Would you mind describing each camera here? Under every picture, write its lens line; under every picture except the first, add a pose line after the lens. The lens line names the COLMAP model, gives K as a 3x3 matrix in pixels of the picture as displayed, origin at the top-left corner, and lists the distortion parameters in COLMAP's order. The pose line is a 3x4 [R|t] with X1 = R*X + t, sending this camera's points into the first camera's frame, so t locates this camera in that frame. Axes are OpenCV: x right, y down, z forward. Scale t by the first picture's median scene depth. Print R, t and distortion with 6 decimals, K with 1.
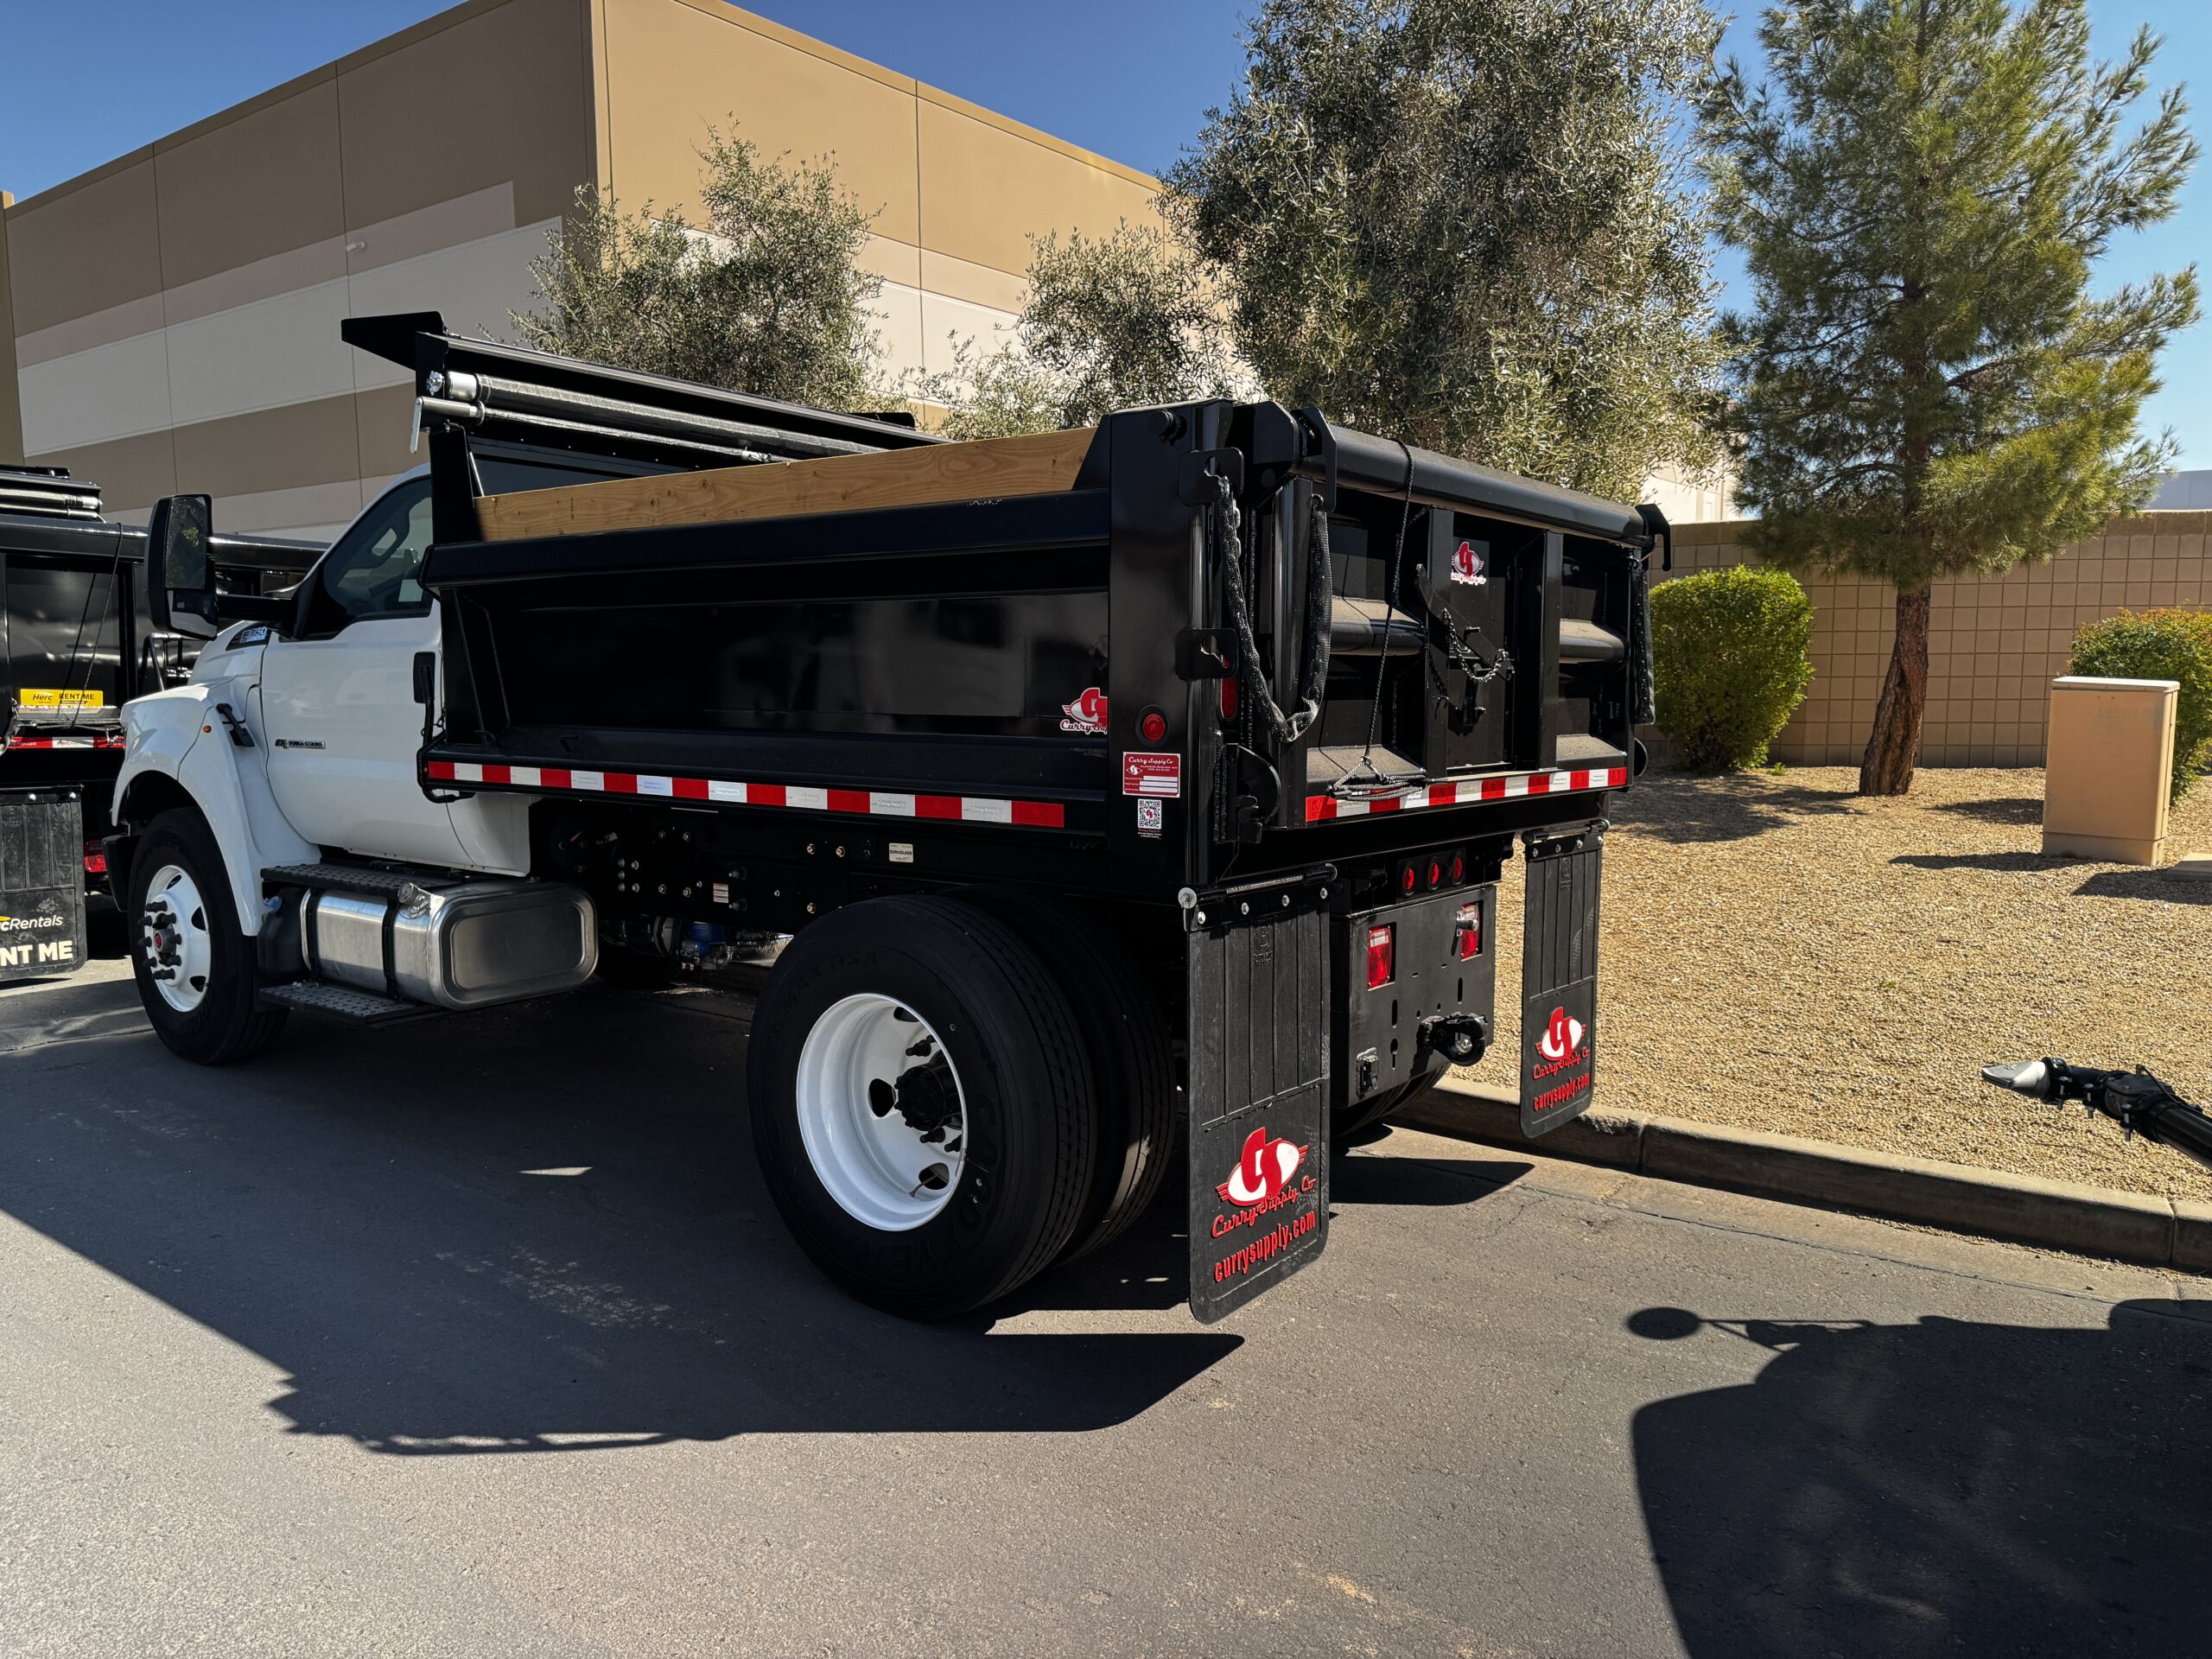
lens RADIAL K [[1604.2, 0, 1097.4], [0, 1604.2, 835.0], [0, 0, 1]] dist [0.032555, -0.042872]
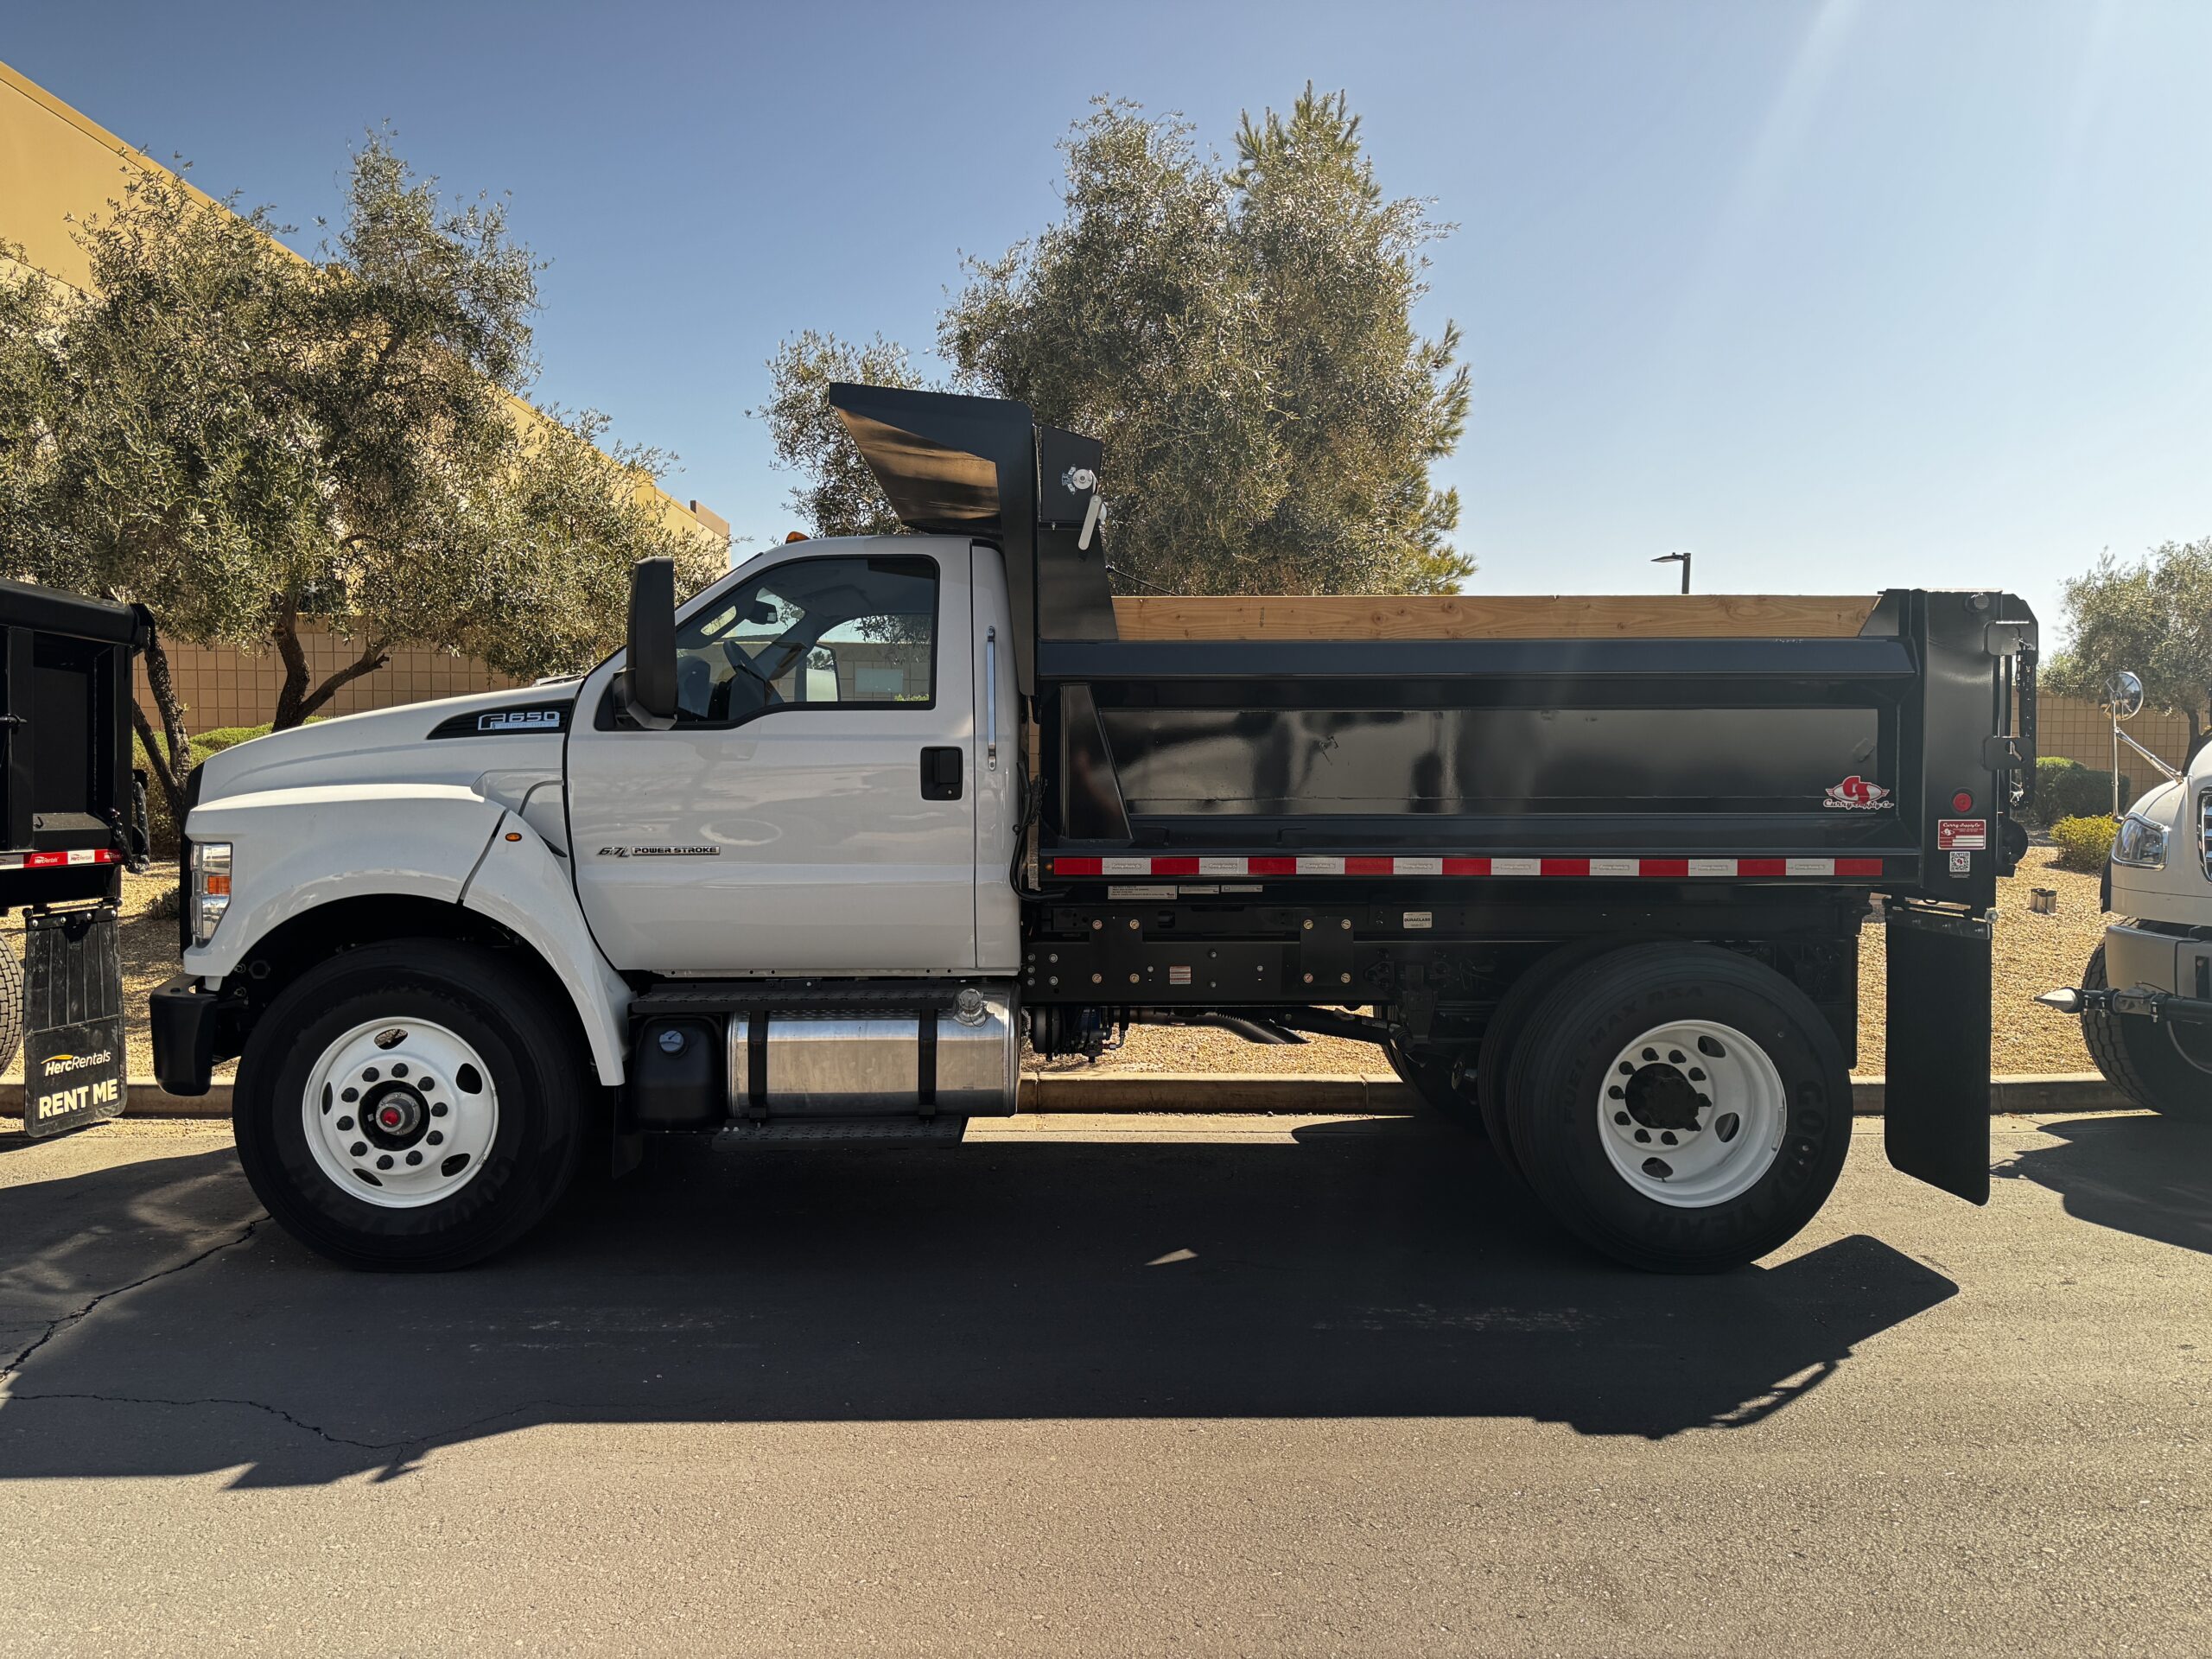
lens RADIAL K [[1604.2, 0, 1094.8], [0, 1604.2, 827.4], [0, 0, 1]] dist [0.032555, -0.042872]
pose [[0.768366, -0.025075, 0.639519, -1.395514], [0.064766, 0.997149, -0.038717, -0.034686], [-0.636725, 0.071168, 0.767800, 0.328817]]
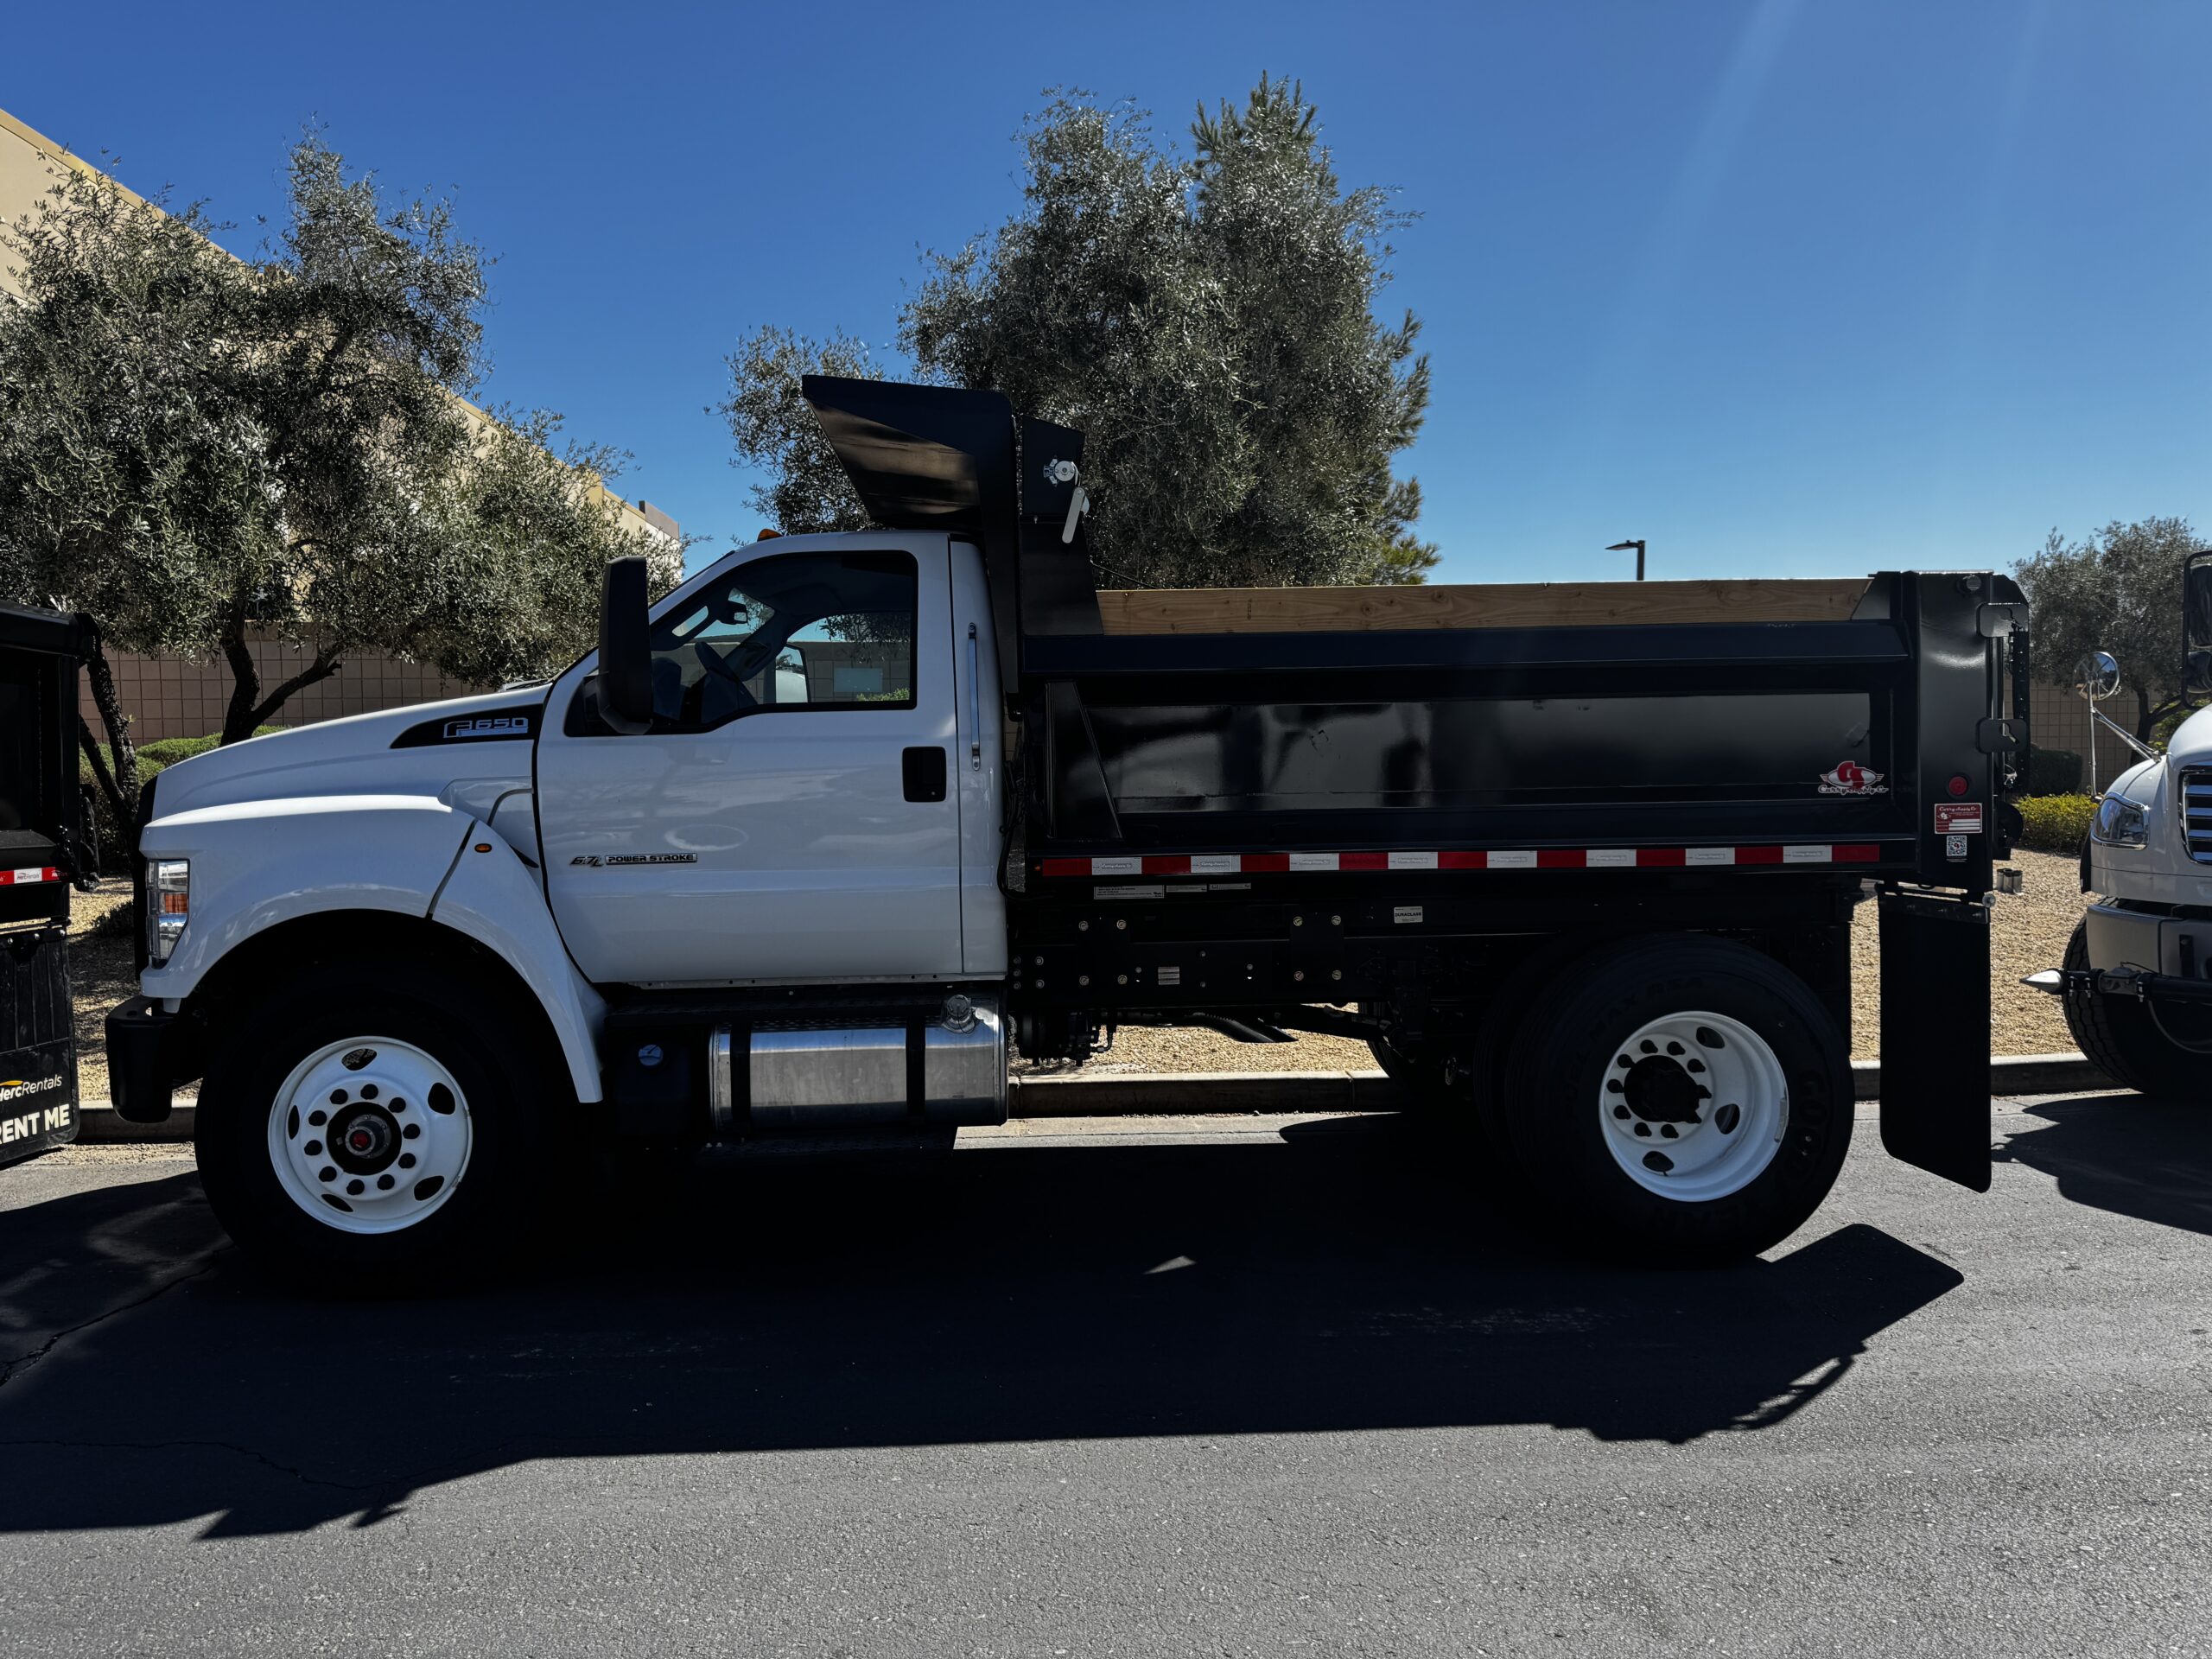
lens RADIAL K [[1604.2, 0, 1090.1], [0, 1604.2, 821.3], [0, 0, 1]] dist [0.032555, -0.042872]
pose [[0.751408, -0.038026, 0.658741, -1.396599], [0.083574, 0.995783, -0.037849, -0.041291], [-0.654524, 0.083494, 0.751417, 0.370327]]
